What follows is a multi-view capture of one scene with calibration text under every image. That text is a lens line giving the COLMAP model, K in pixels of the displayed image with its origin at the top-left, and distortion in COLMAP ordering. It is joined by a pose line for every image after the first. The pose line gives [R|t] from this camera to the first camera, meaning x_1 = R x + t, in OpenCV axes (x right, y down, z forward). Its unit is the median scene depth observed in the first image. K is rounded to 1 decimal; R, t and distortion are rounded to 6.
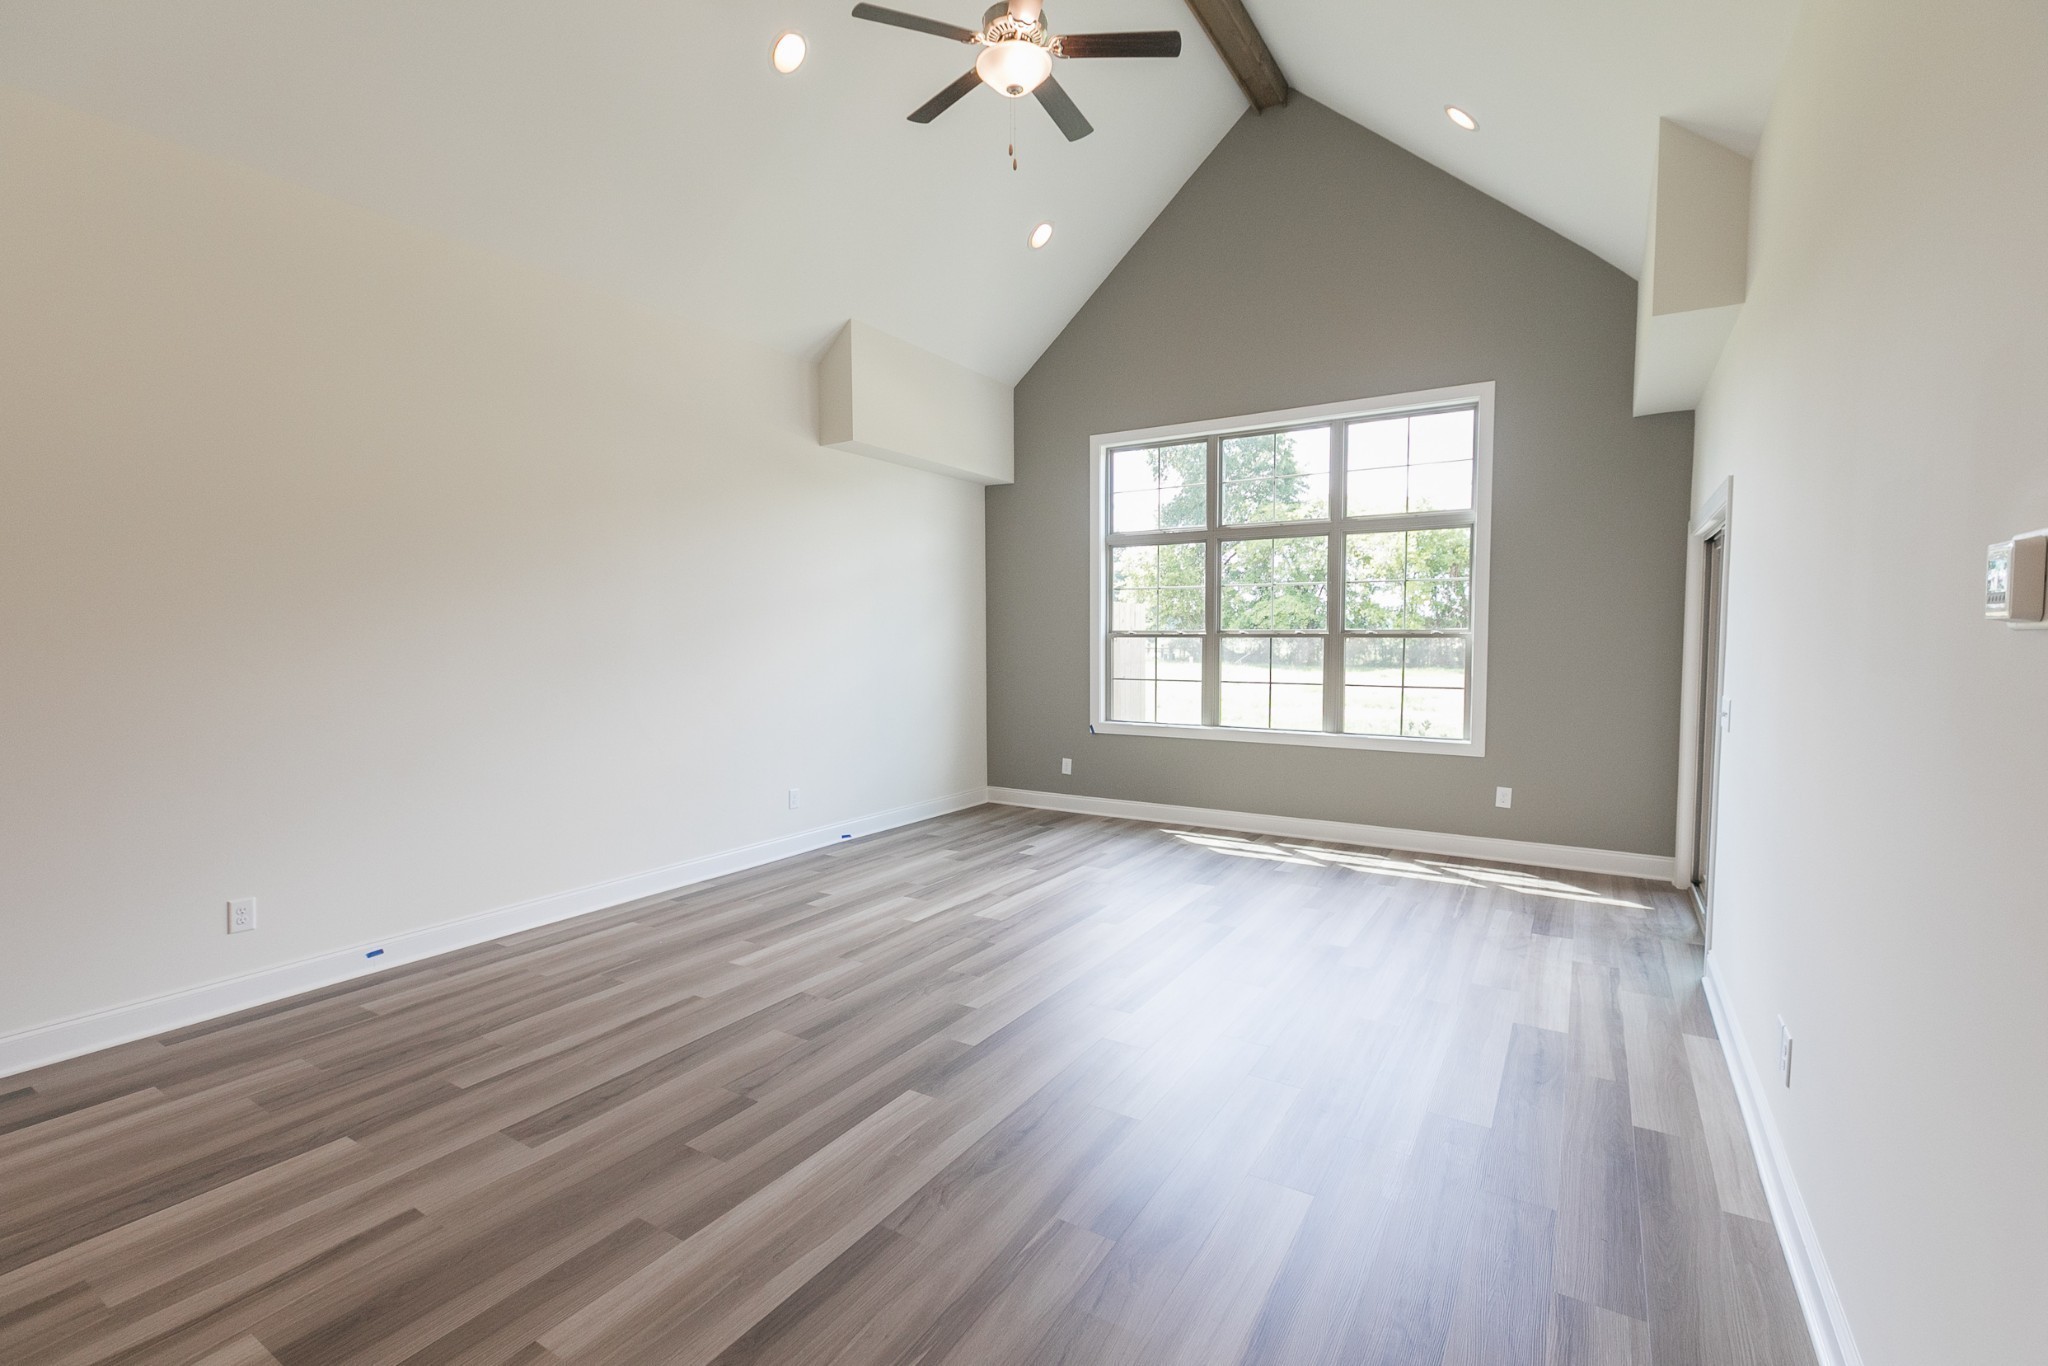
lens RADIAL K [[919.4, 0, 1019.0], [0, 919.4, 675.8], [0, 0, 1]] dist [0.009207, -0.002572]
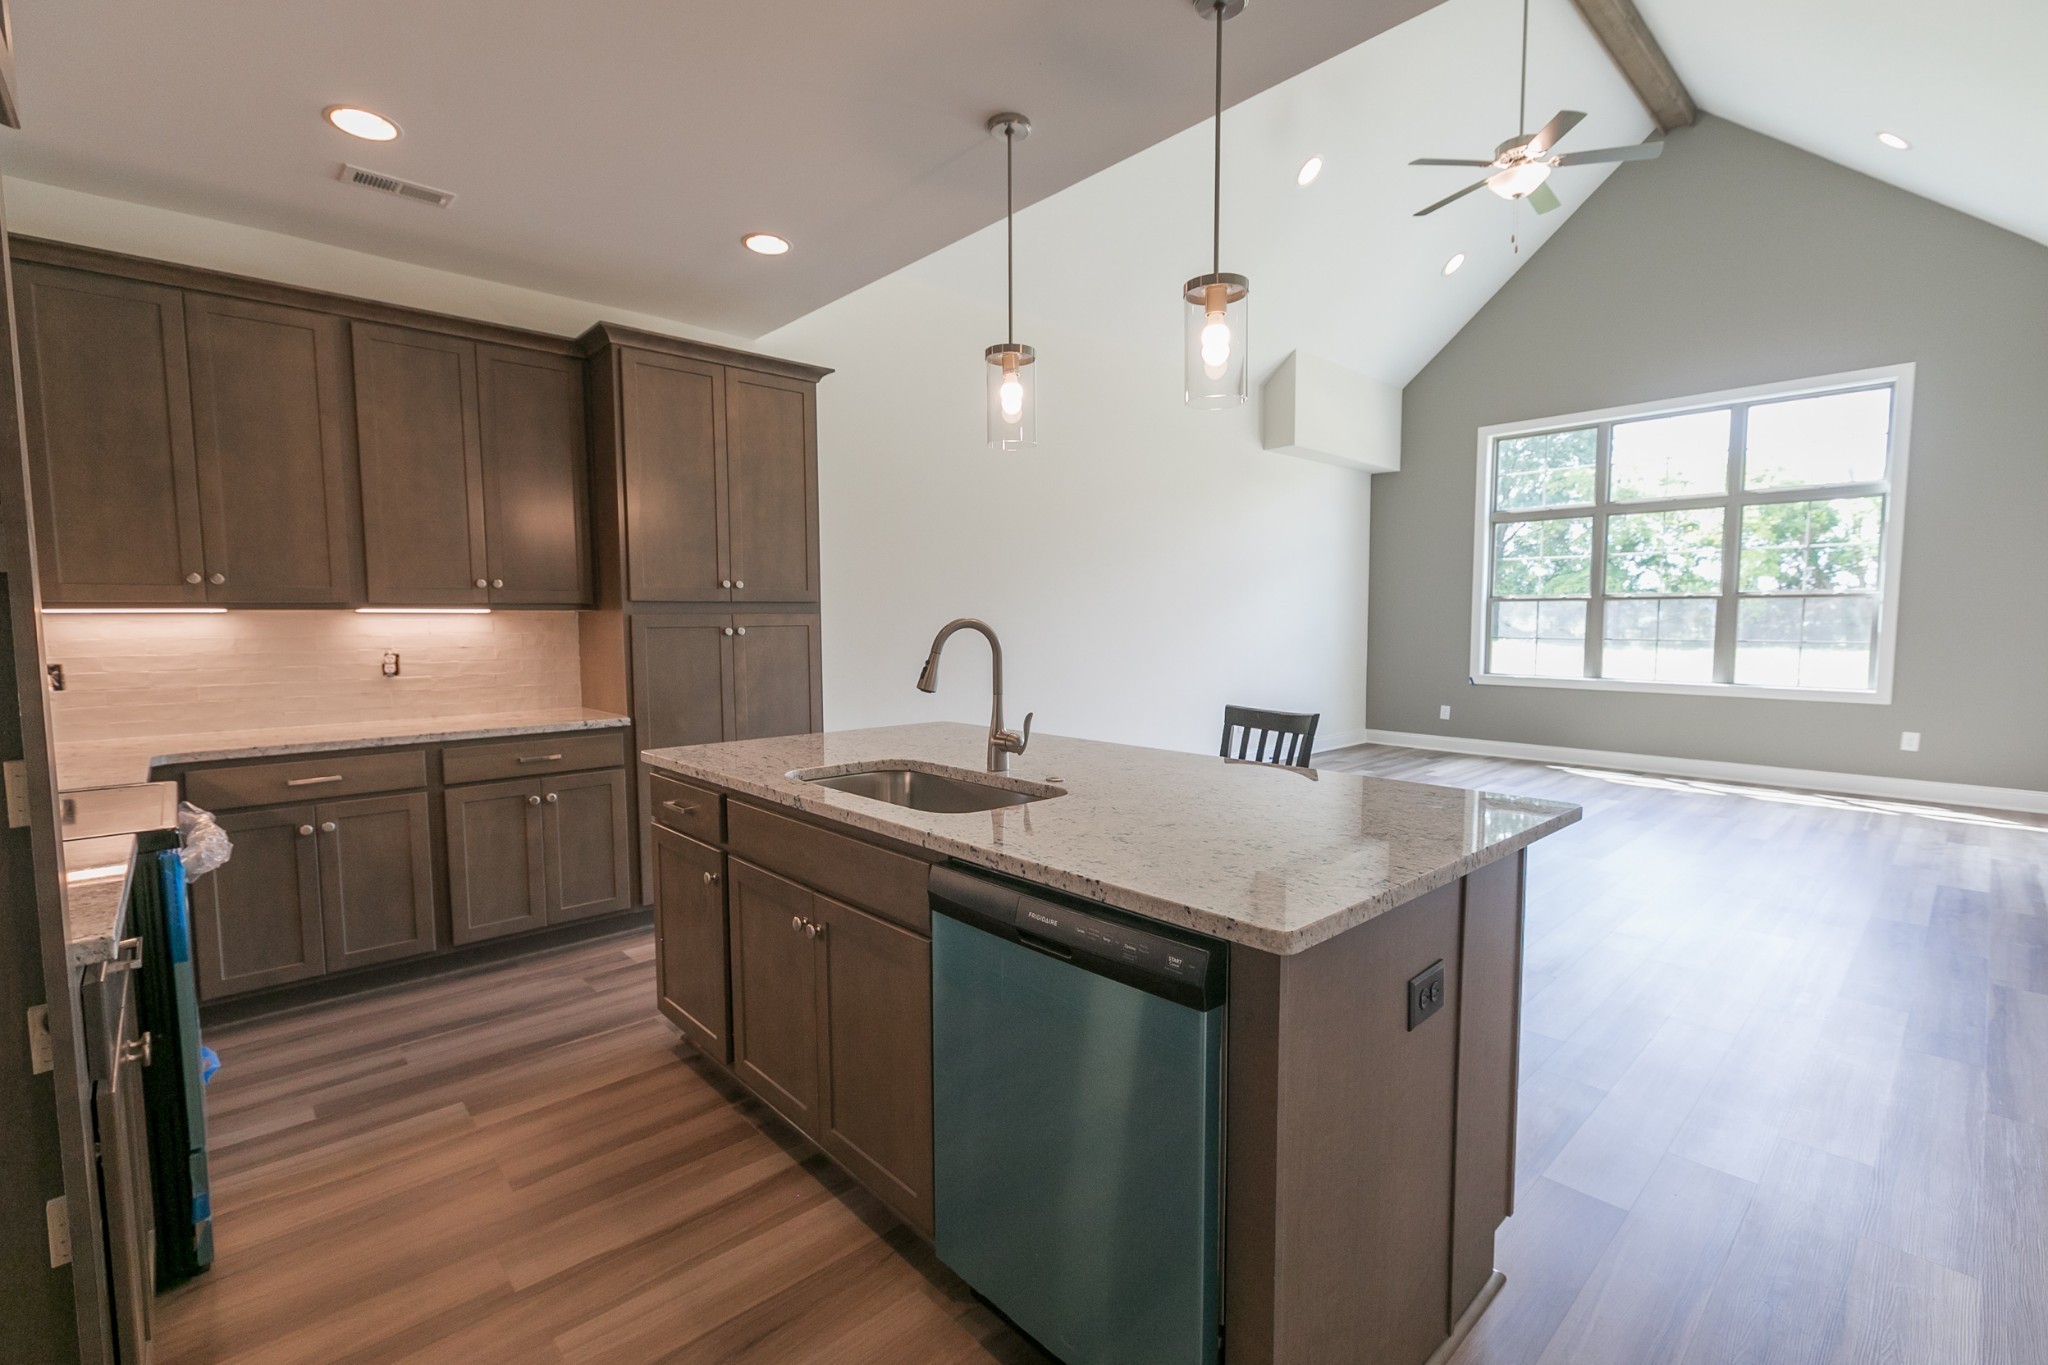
lens RADIAL K [[919.4, 0, 1008.9], [0, 919.4, 678.9], [0, 0, 1]] dist [0.009207, -0.002572]
pose [[0.966365, 0.016366, -0.256653, -0.204420], [-0.010099, 0.999618, 0.025716, 0.034492], [0.256975, -0.022259, 0.966162, -0.301864]]
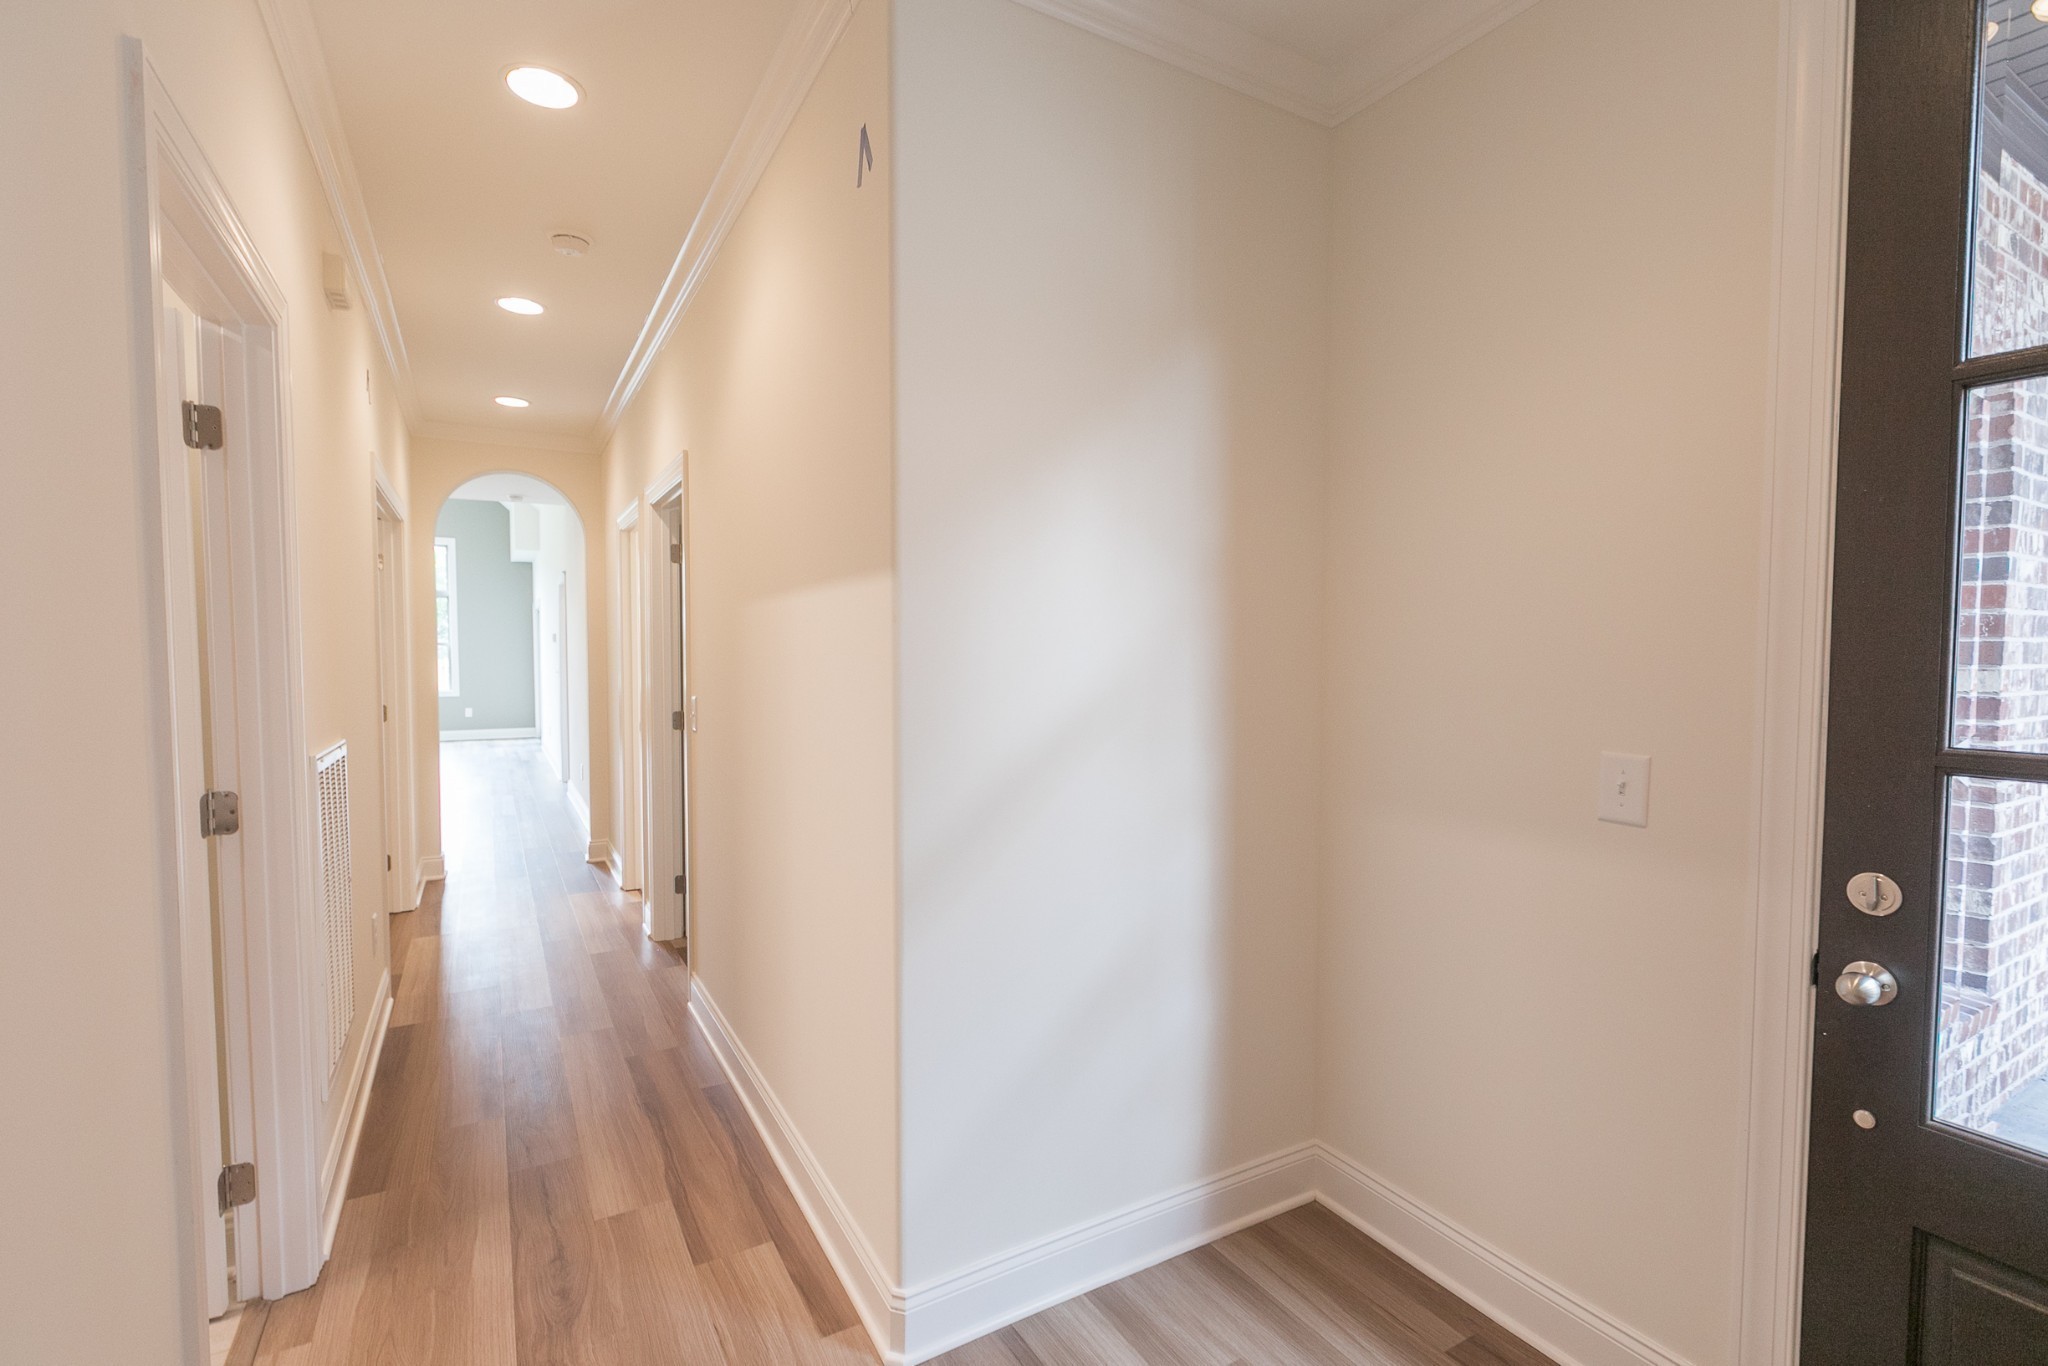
lens RADIAL K [[919.4, 0, 1017.2], [0, 919.4, 685.9], [0, 0, 1]] dist [0.009207, -0.002572]
pose [[0.466093, -0.040236, 0.883820, -0.805788], [0.044044, 0.998782, 0.022242, 0.063504], [-0.883639, 0.028560, 0.467298, -1.203680]]
